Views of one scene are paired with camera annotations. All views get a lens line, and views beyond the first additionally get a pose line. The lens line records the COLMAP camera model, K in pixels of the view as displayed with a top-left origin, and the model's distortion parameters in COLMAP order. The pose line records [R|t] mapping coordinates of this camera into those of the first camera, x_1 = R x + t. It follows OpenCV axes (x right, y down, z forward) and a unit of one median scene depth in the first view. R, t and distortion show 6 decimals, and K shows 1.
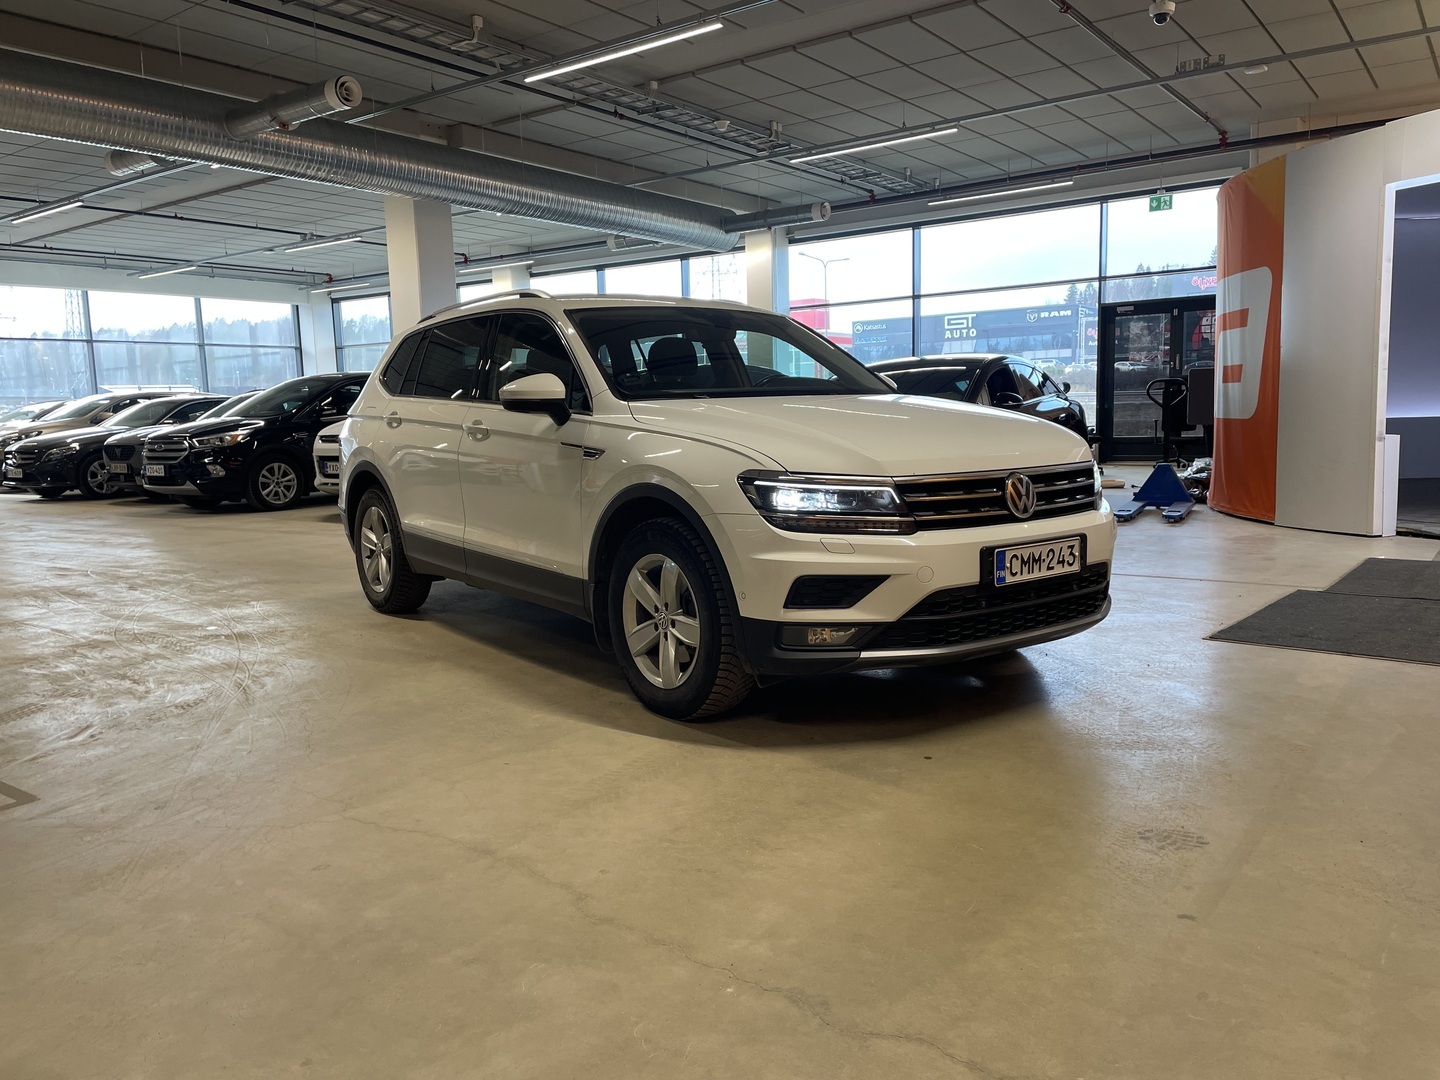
lens RADIAL K [[1101.3, 0, 726.9], [0, 1101.3, 542.9], [0, 0, 1]] dist [0.046878, -0.070734]
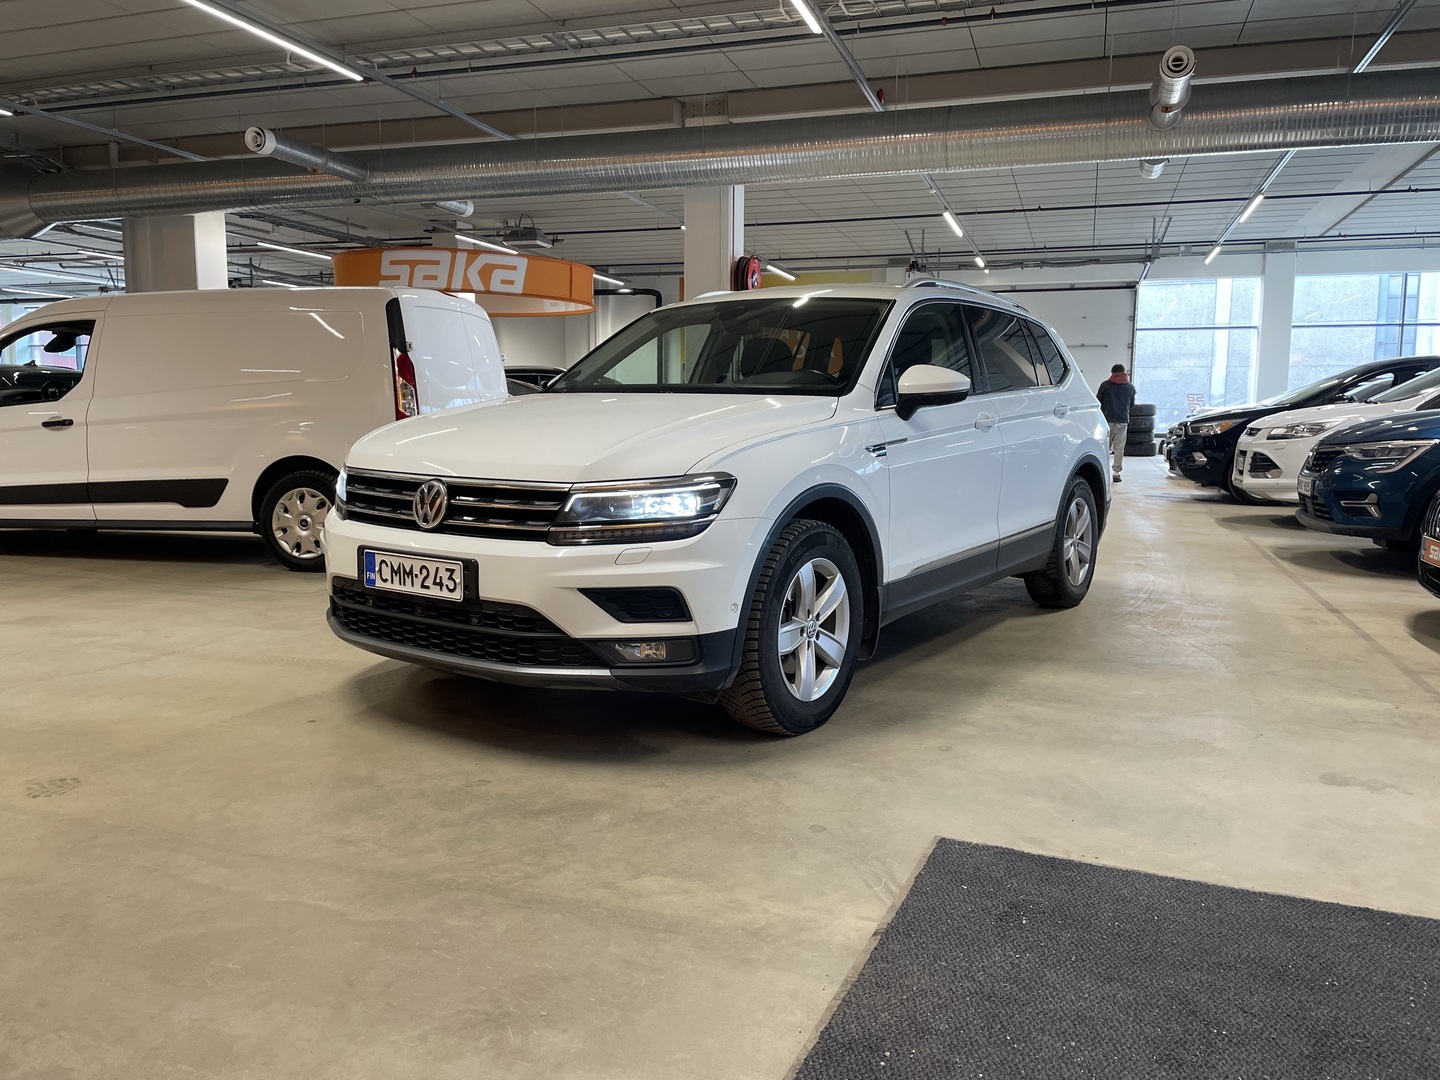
lens RADIAL K [[1101.3, 0, 726.9], [0, 1101.3, 542.9], [0, 0, 1]] dist [0.046878, -0.070734]
pose [[0.296338, 0.146226, -0.943823, 1.218337], [-0.131739, 0.985022, 0.111246, -0.146436], [0.945954, 0.091372, 0.311163, 0.946906]]
